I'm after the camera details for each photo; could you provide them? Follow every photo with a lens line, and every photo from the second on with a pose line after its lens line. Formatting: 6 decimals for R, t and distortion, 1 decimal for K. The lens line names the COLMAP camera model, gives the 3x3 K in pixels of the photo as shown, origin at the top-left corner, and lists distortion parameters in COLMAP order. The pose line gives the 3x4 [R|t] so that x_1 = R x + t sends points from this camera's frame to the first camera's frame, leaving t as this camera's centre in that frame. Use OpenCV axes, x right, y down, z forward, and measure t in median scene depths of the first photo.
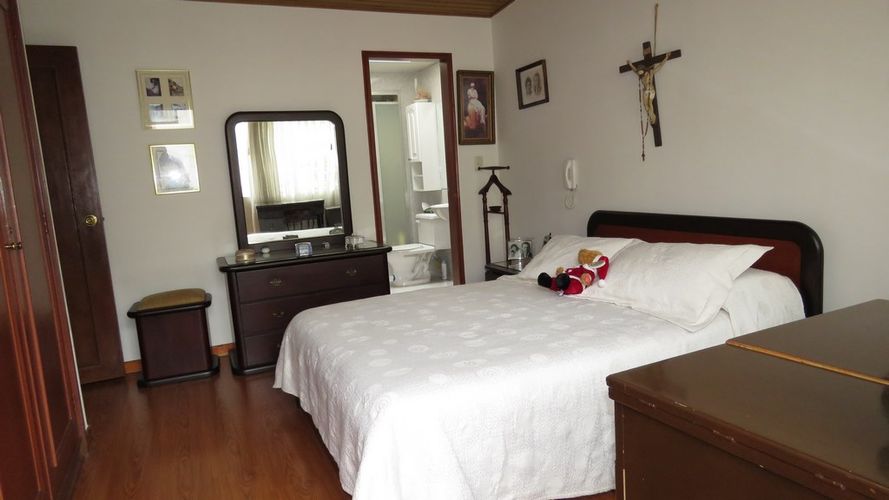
lens RADIAL K [[567.4, 0, 445.7], [0, 567.4, 249.9], [0, 0, 1]] dist [-0.009727, -0.001106]
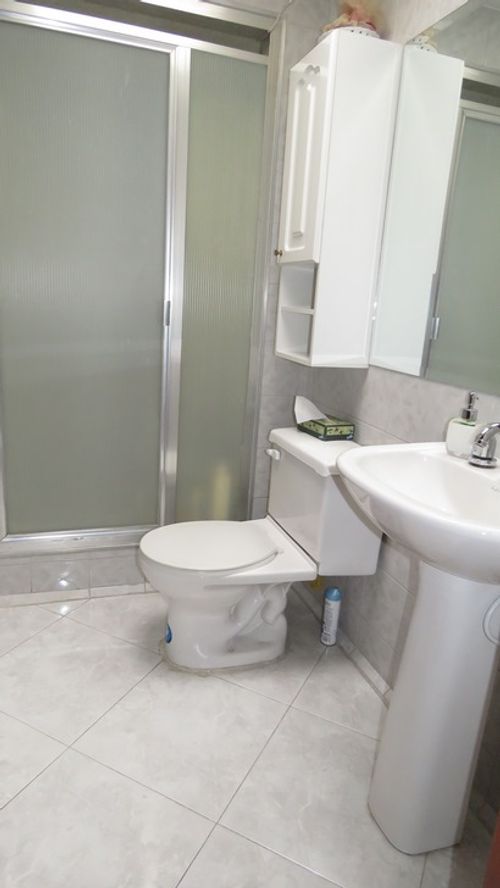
lens RADIAL K [[566.8, 0, 250.1], [0, 566.8, 446.8], [0, 0, 1]] dist [-0.009727, -0.001106]
pose [[0.985069, 0.157706, -0.069043, -0.058262], [-0.146336, 0.978290, 0.146747, -0.139005], [0.090687, -0.134452, 0.986762, 0.967618]]
